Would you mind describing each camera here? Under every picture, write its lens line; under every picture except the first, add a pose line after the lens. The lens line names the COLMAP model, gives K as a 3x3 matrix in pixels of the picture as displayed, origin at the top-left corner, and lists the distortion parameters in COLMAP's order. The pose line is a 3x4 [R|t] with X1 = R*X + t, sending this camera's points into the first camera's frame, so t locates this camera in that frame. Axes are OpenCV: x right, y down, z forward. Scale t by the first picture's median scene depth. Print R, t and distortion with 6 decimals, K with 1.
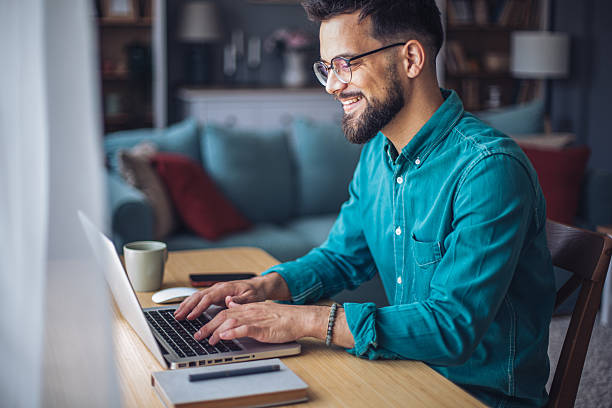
lens RADIAL K [[936.4, 0, 295.2], [0, 936.4, 204.8], [0, 0, 1]] dist [-0.120707, -0.034786]
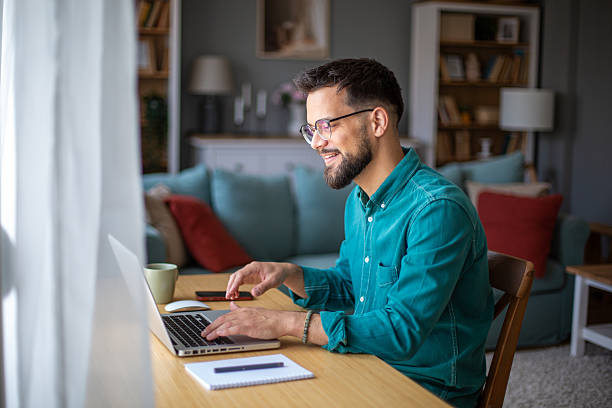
lens RADIAL K [[941.2, 0, 308.0], [0, 941.2, 191.6], [0, 0, 1]] dist [-0.082734, -0.068323]
pose [[0.999888, 0.014978, 0.000213, 0.018556], [-0.014933, 0.997806, -0.064502, 0.012518], [-0.001179, 0.064492, 0.997918, -0.138248]]
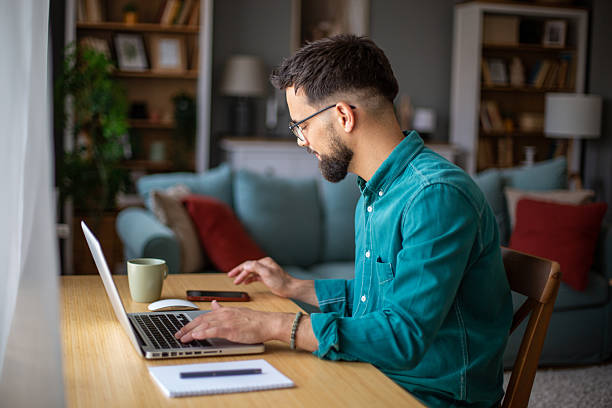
lens RADIAL K [[941.2, 0, 308.0], [0, 941.2, 191.6], [0, 0, 1]] dist [-0.082734, -0.068323]
pose [[0.997958, 0.031994, -0.055291, 0.052399], [-0.036340, 0.996175, -0.079464, 0.024055], [0.052537, 0.081311, 0.995303, -0.067051]]
